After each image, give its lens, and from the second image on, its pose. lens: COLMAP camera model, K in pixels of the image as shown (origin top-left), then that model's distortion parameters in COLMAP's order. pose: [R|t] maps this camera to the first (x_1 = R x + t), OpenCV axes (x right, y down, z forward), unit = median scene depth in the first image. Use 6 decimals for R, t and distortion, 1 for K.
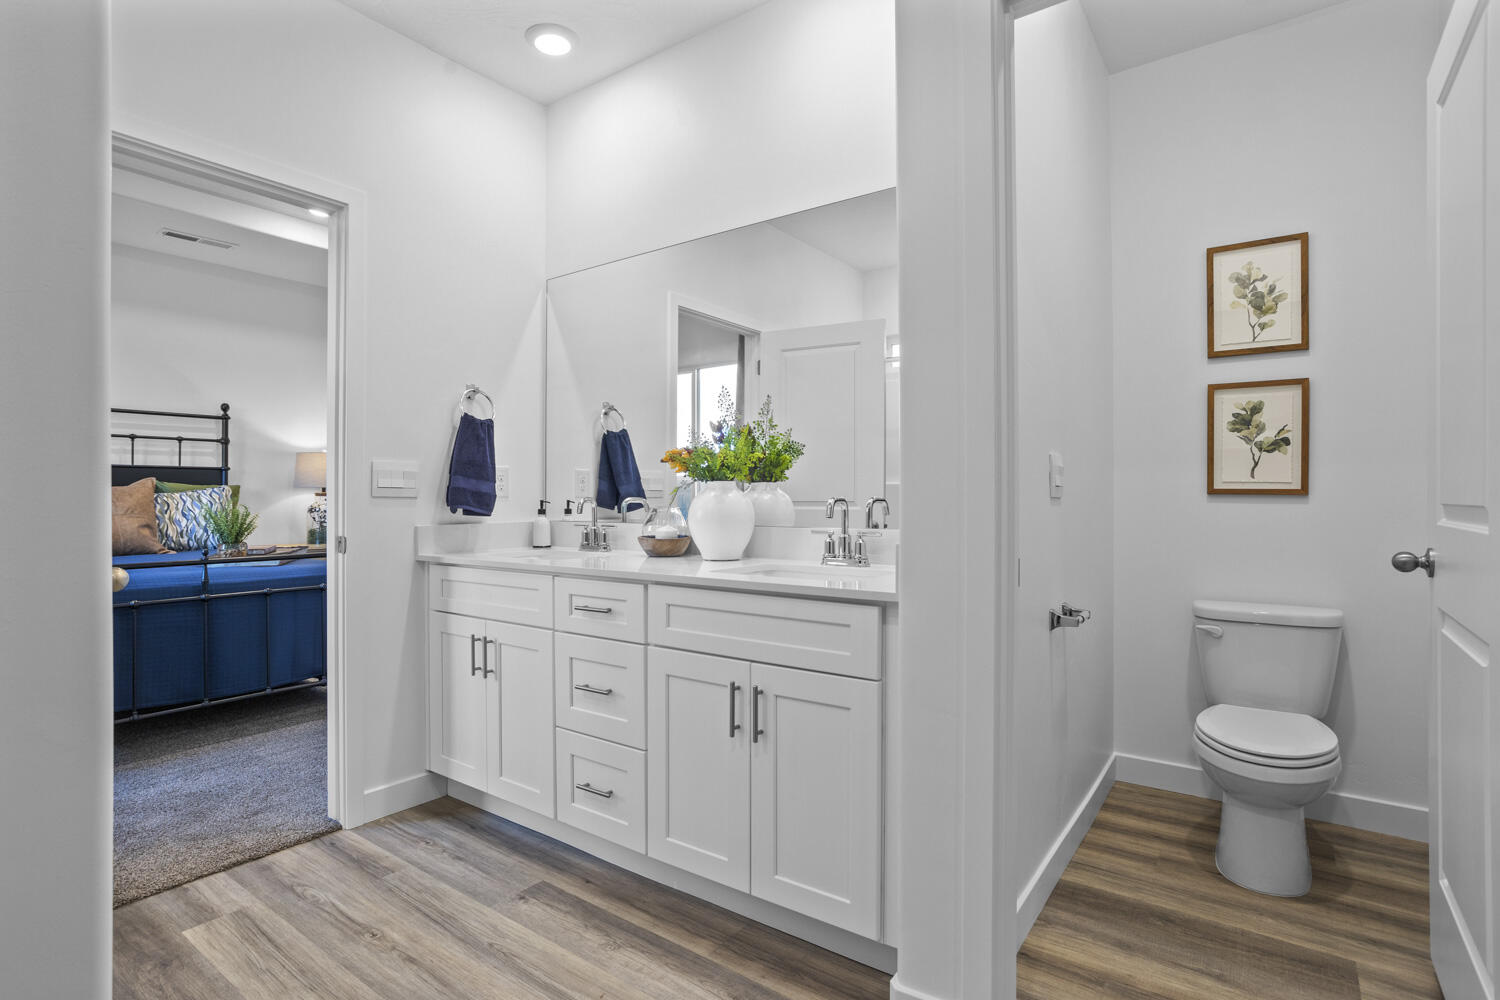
lens RADIAL K [[742.4, 0, 744.1], [0, 742.4, 497.4], [0, 0, 1]] dist [-0.056191, 0.030780]
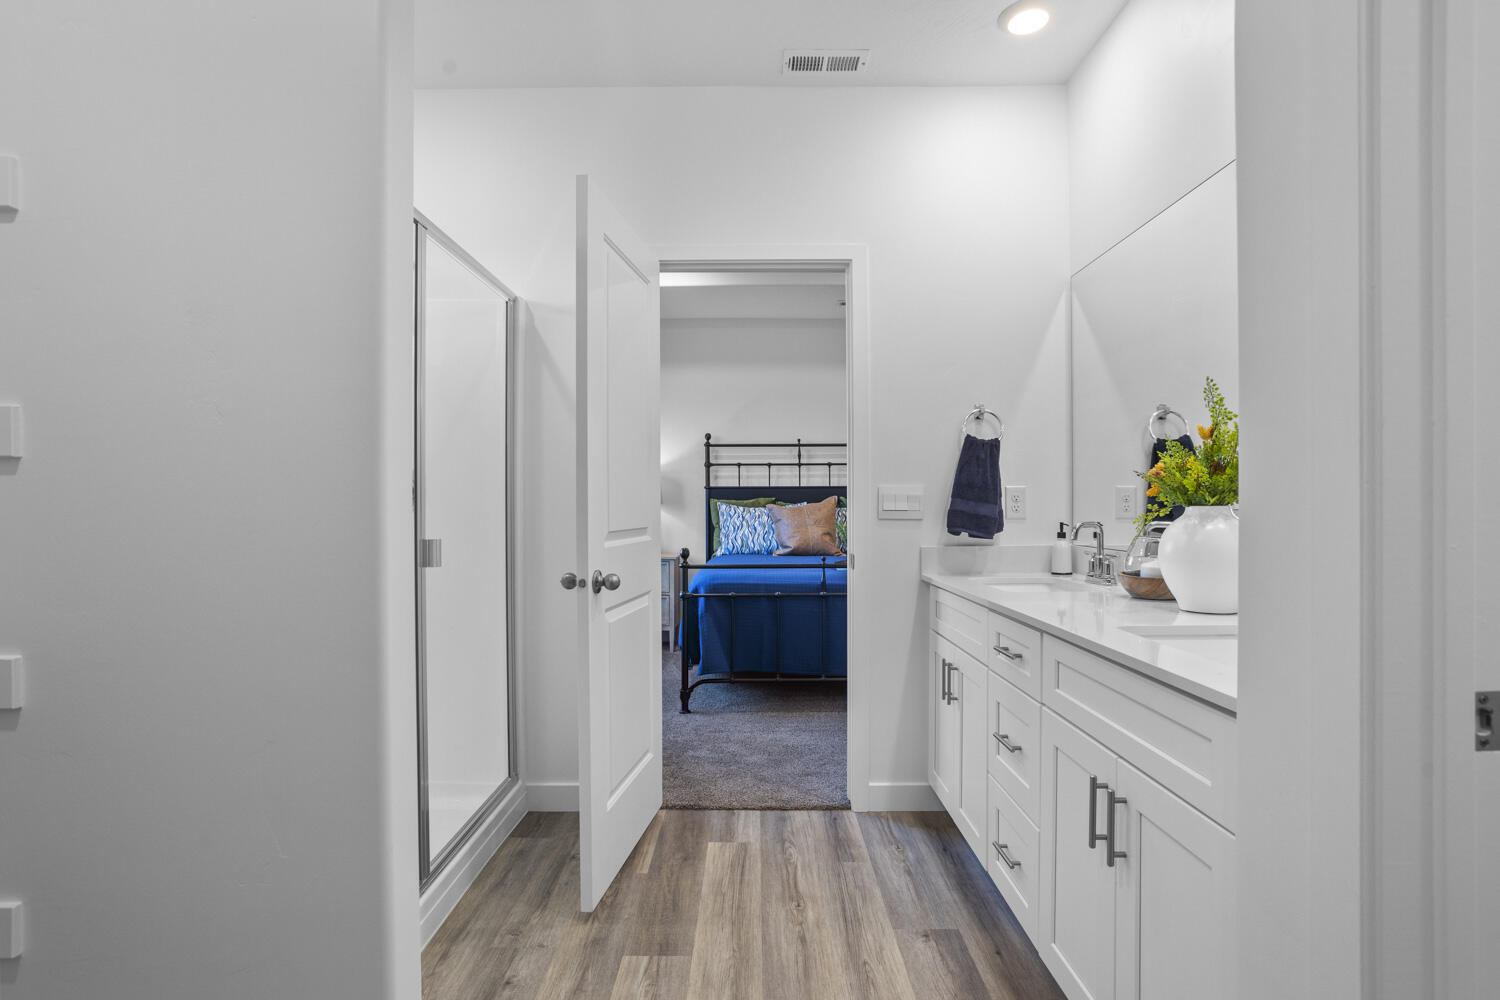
lens RADIAL K [[737.9, 0, 751.4], [0, 737.9, 513.0], [0, 0, 1]] dist [-0.048775, 0.031504]
pose [[0.583833, 0.007796, -0.811836, 0.297864], [0.003440, 0.999921, 0.012076, -0.025580], [0.811866, -0.009843, 0.583760, 0.213217]]
